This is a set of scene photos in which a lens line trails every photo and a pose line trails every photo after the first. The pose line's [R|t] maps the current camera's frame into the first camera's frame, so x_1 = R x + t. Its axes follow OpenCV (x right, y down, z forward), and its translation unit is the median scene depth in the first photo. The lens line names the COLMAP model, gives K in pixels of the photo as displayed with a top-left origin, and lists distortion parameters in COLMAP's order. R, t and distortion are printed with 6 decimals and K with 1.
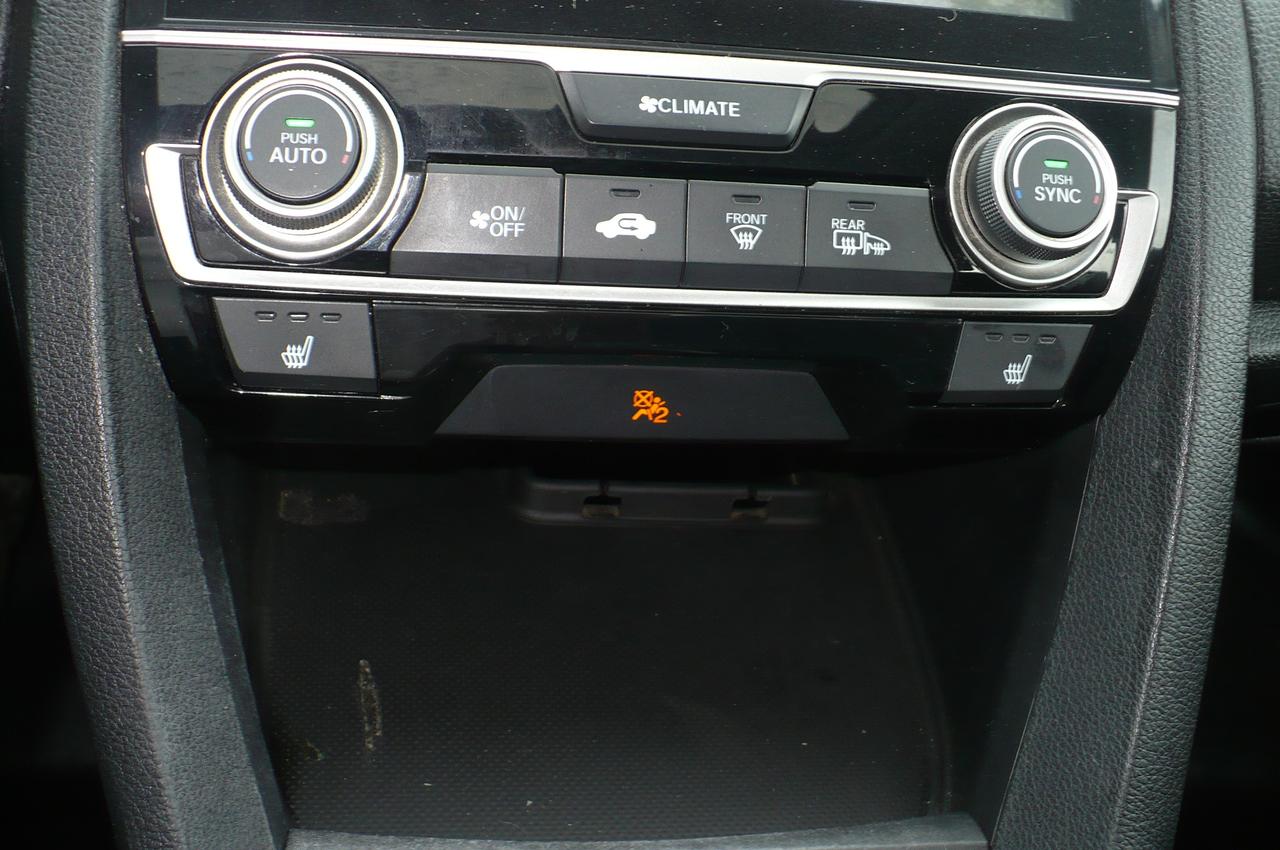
lens RADIAL K [[1433.0, 0, 633.6], [0, 1433.0, 428.9], [0, 0, 1]] dist [-0.194665, 0.000000]
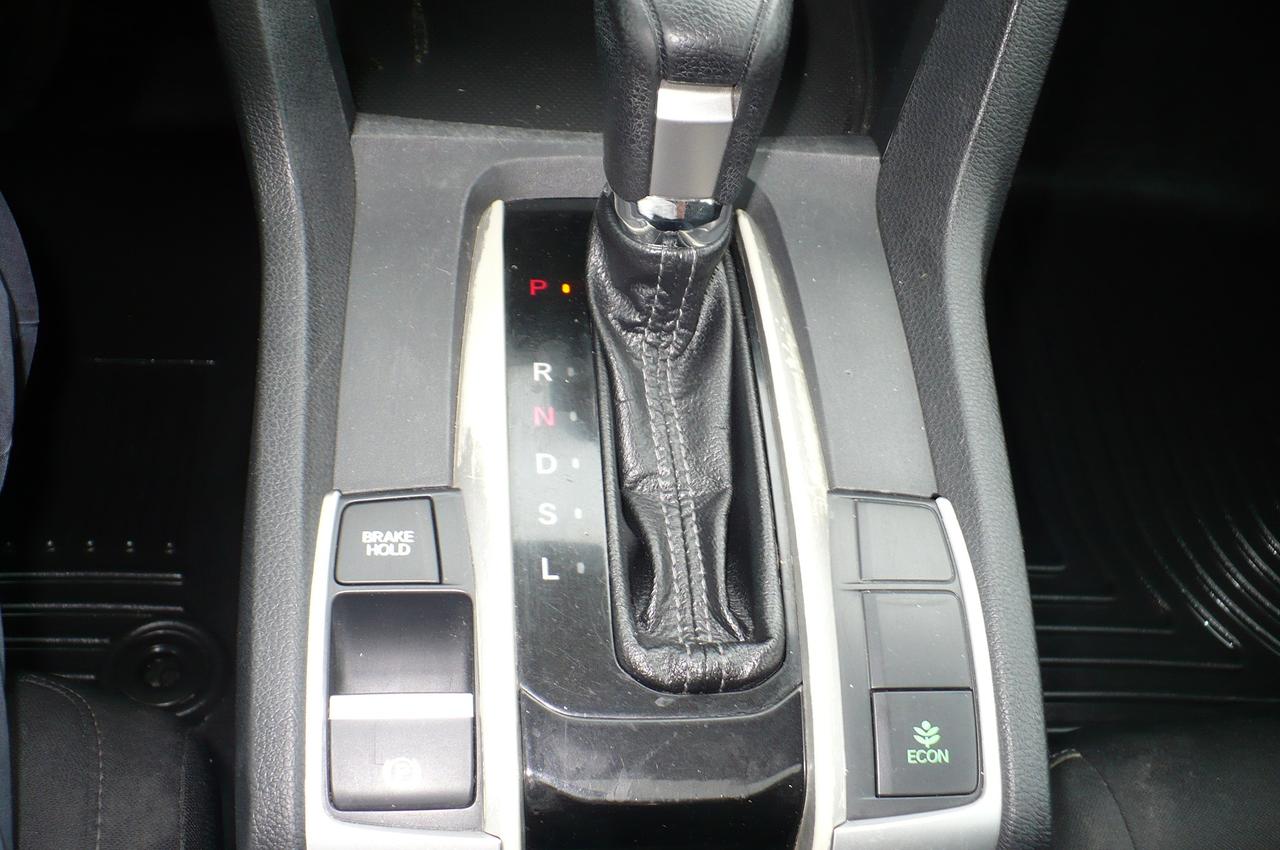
lens RADIAL K [[1433.0, 0, 638.5], [0, 1433.0, 423.1], [0, 0, 1]] dist [-0.194665, 0.000000]
pose [[0.997631, 0.061806, -0.030190, 0.099609], [-0.044868, 0.917394, 0.395442, 0.009633], [0.052137, -0.393151, 0.917995, -0.418151]]
